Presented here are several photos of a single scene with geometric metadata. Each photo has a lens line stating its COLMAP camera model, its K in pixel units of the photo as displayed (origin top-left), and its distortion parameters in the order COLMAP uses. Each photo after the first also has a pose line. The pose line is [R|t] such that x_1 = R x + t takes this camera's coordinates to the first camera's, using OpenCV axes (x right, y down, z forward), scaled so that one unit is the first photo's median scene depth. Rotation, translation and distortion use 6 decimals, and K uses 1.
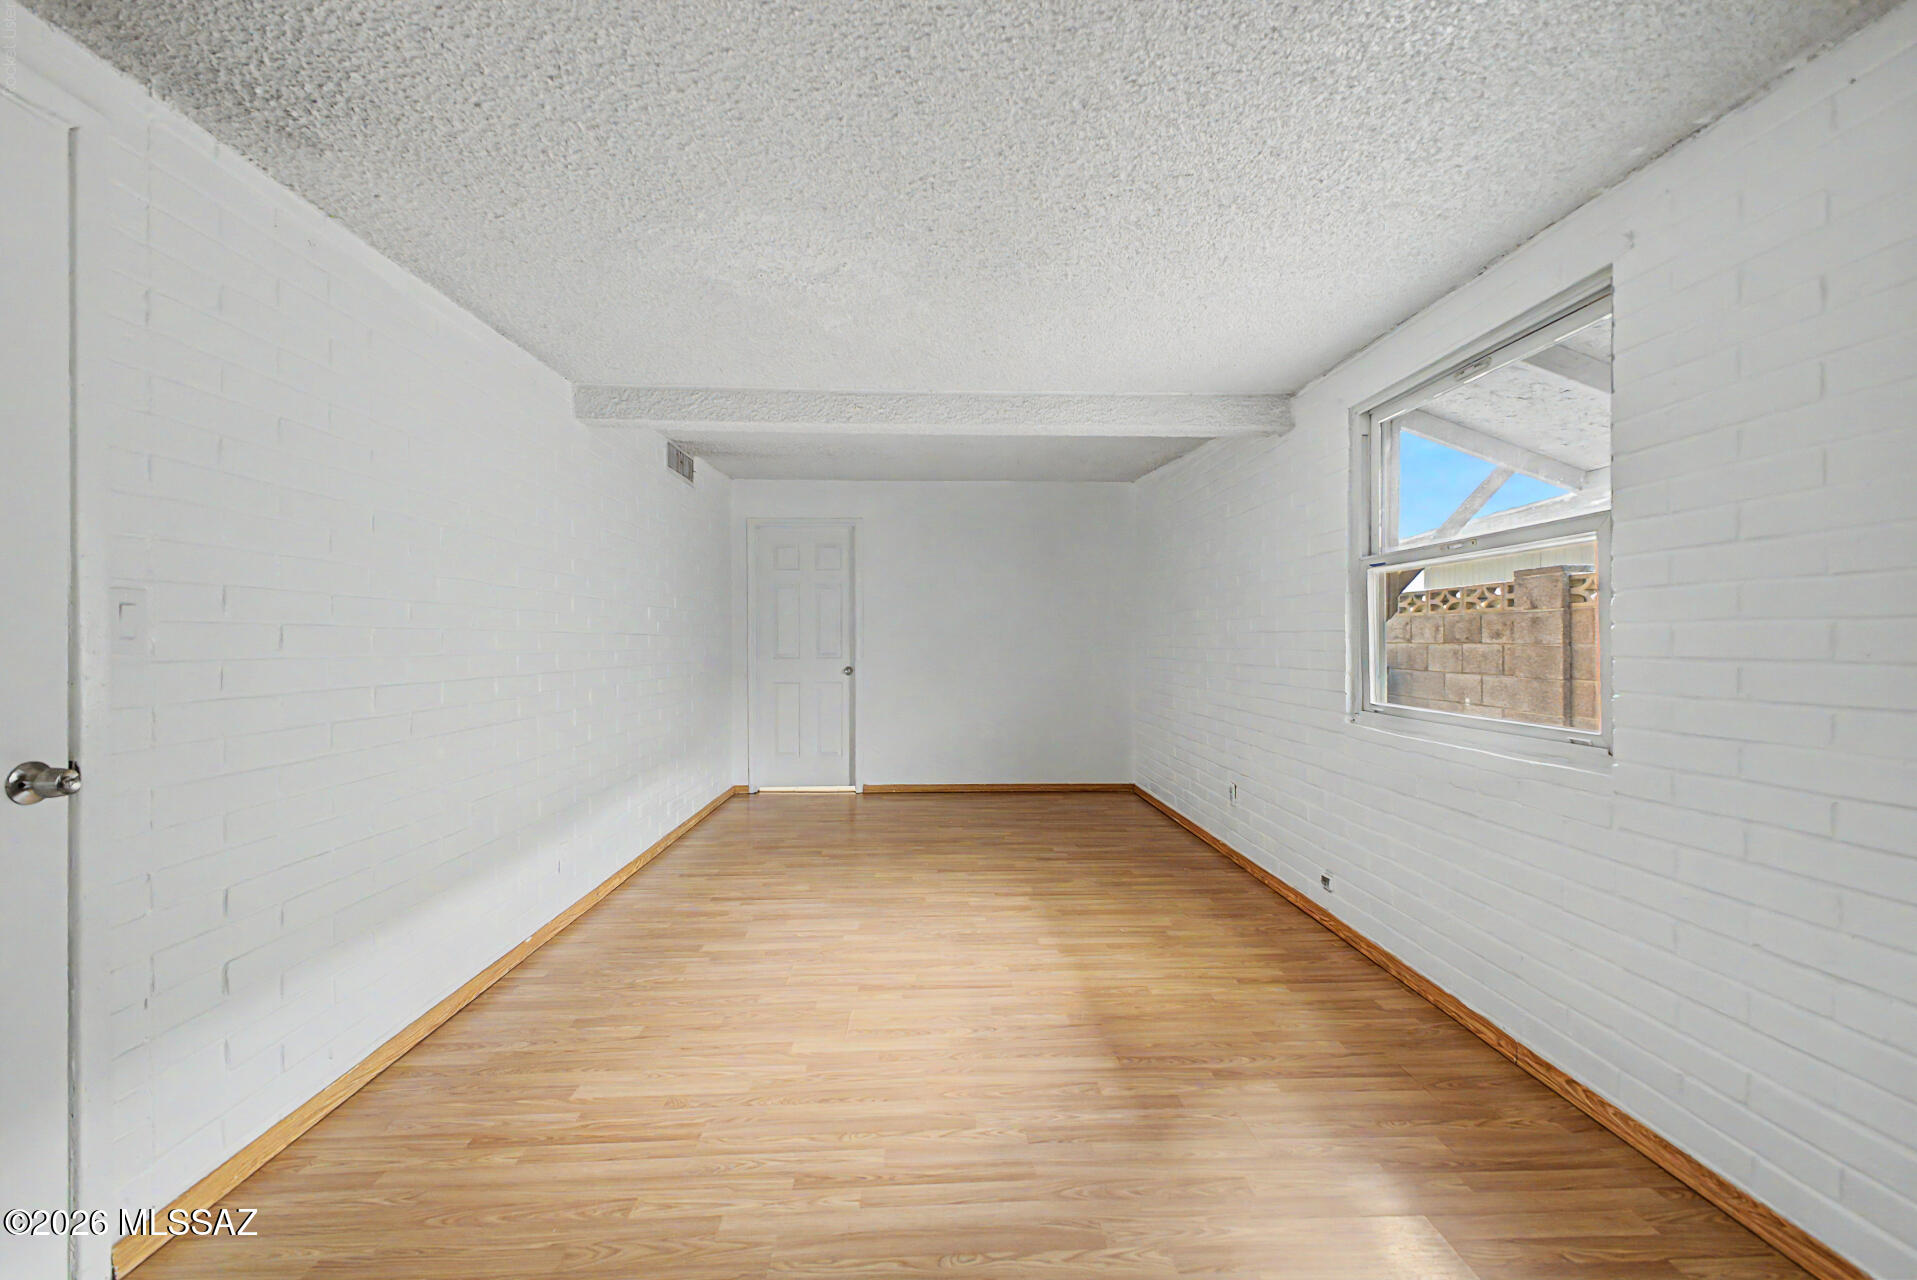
lens RADIAL K [[805.6, 0, 961.4], [0, 805.6, 656.7], [0, 0, 1]] dist [0.030472, -0.015659]
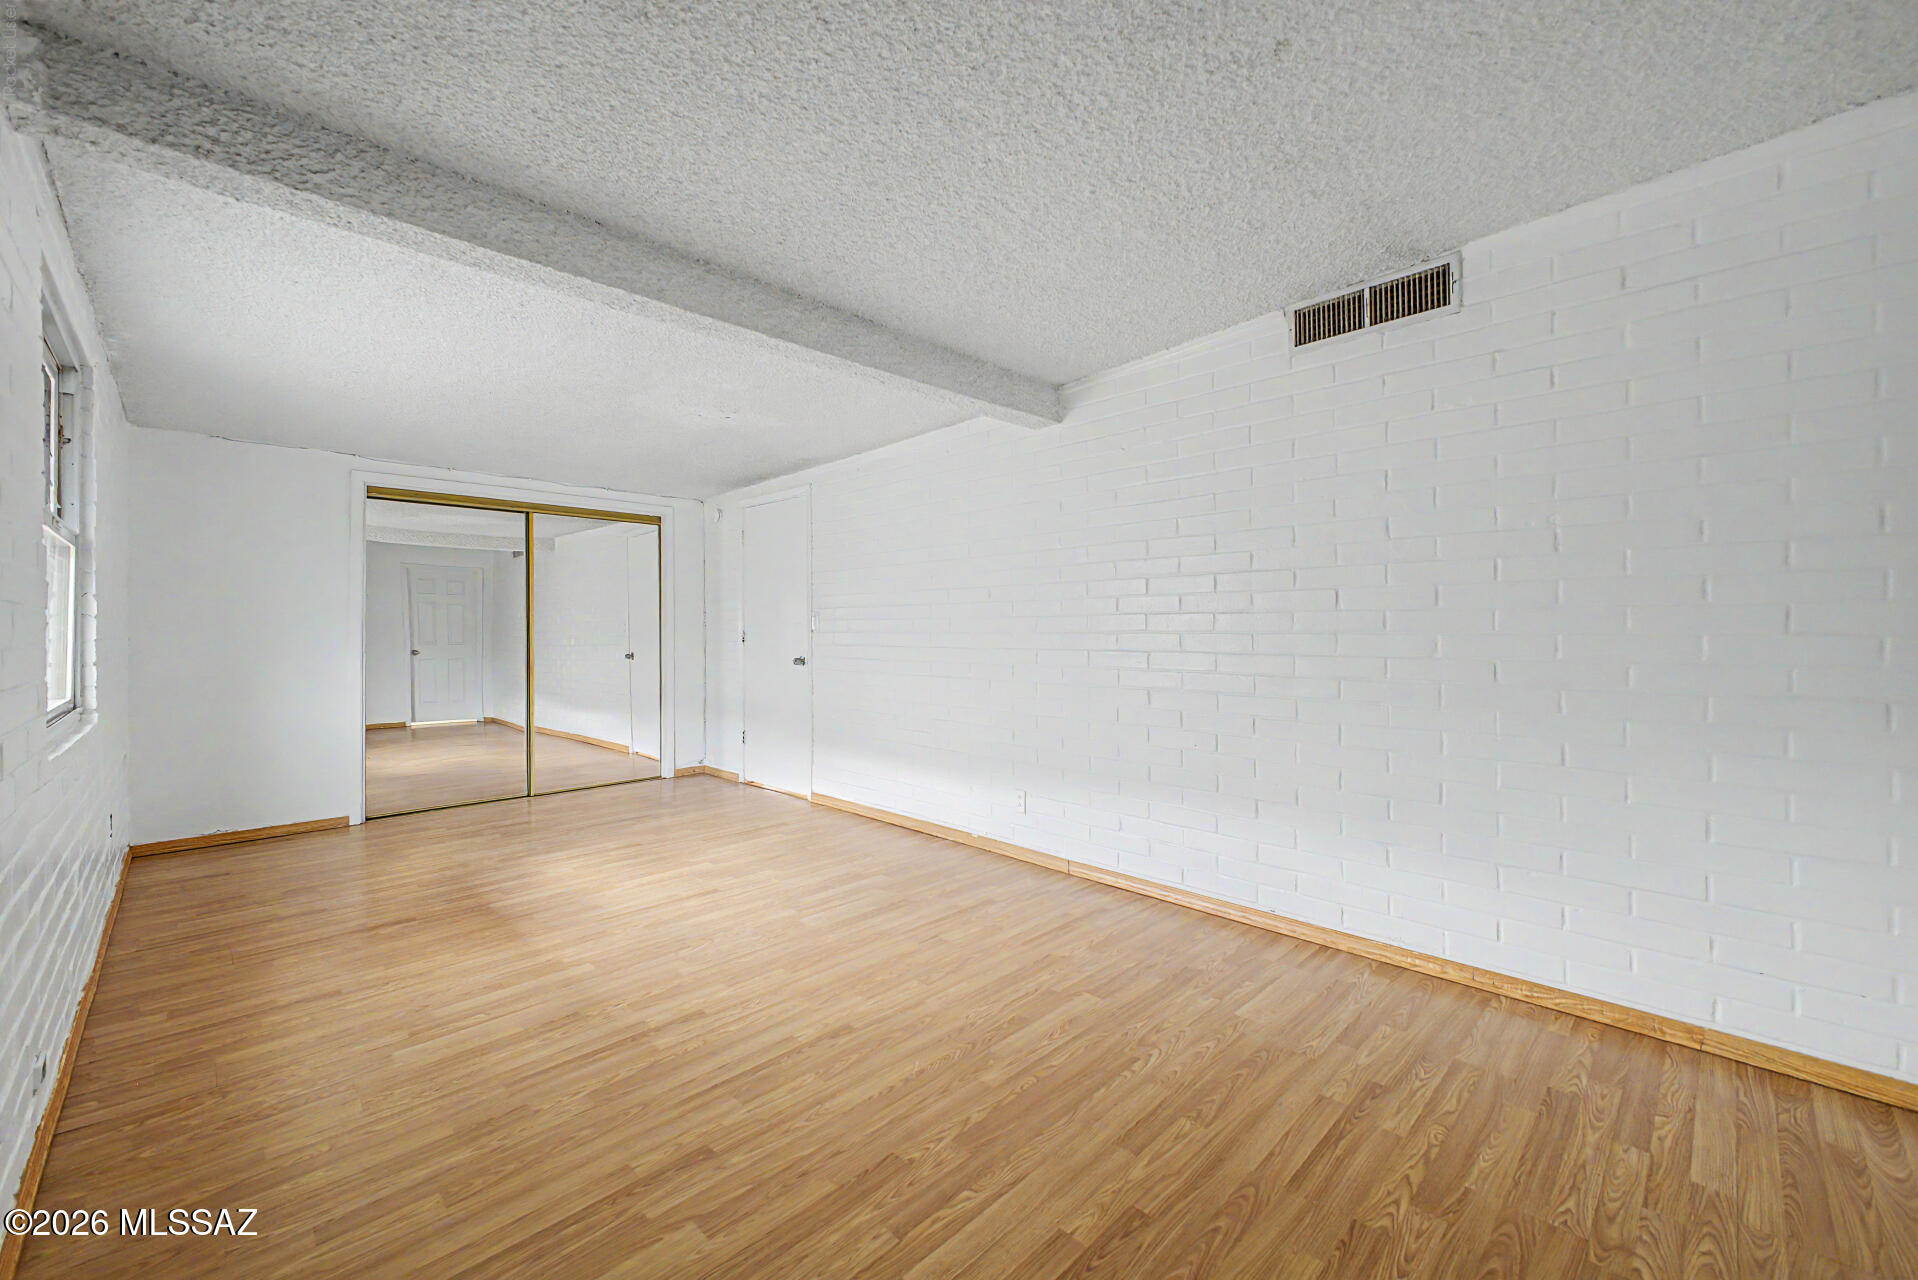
lens RADIAL K [[759.9, 0, 961.6], [0, 759.9, 641.4], [0, 0, 1]] dist [0.028404, -0.009325]
pose [[-0.738785, 0.017122, -0.673724, 0.357216], [-0.001691, 0.999627, 0.027259, -0.026016], [0.673939, 0.021278, -0.738480, 1.886788]]
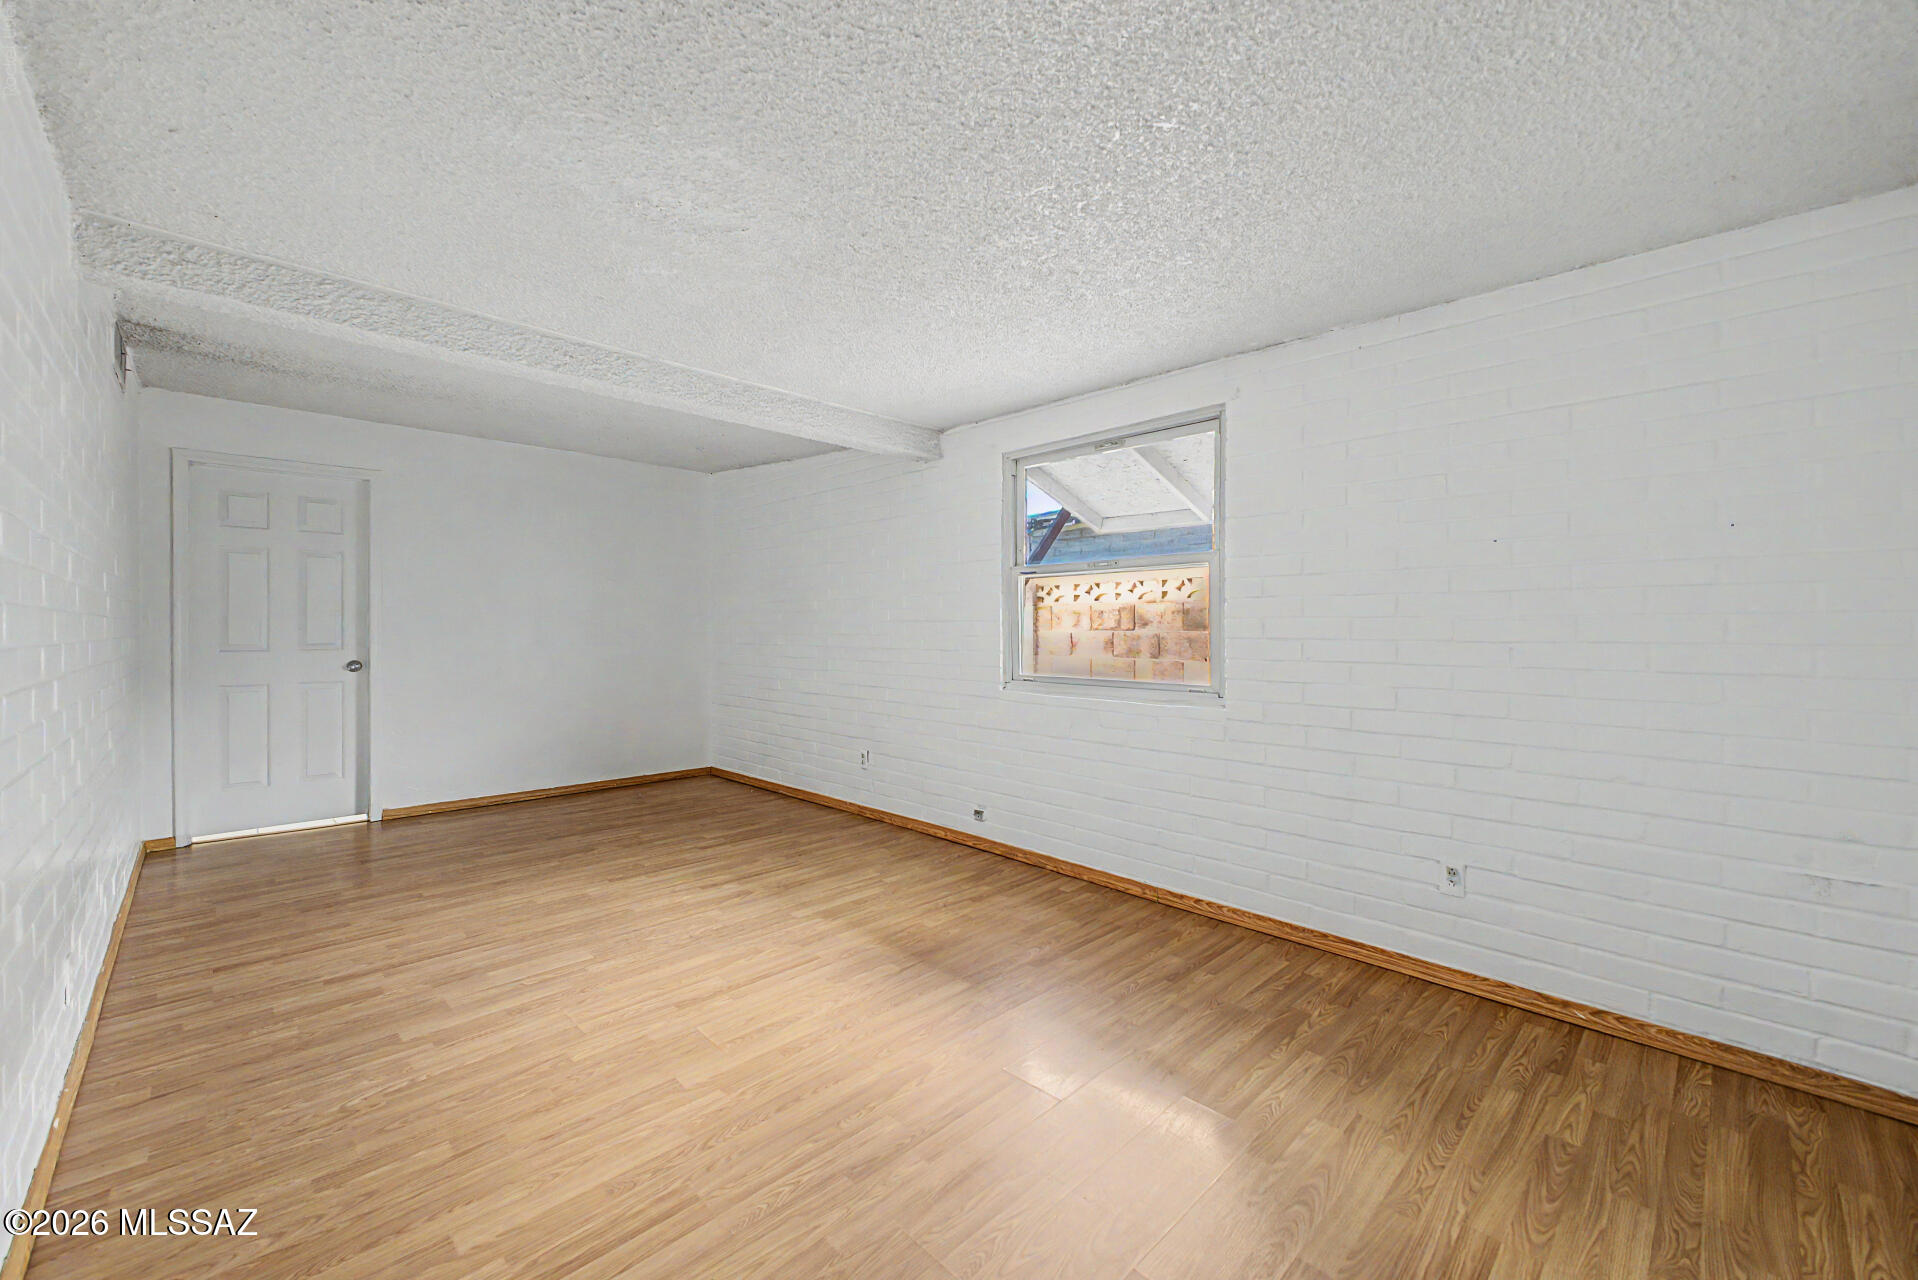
lens RADIAL K [[759.9, 0, 961.6], [0, 759.9, 641.4], [0, 0, 1]] dist [0.028404, -0.009325]
pose [[0.744103, -0.009015, 0.668005, -0.398732], [0.011624, 0.999932, 0.000546, 0.000447], [-0.667964, 0.007359, 0.744157, 0.120390]]
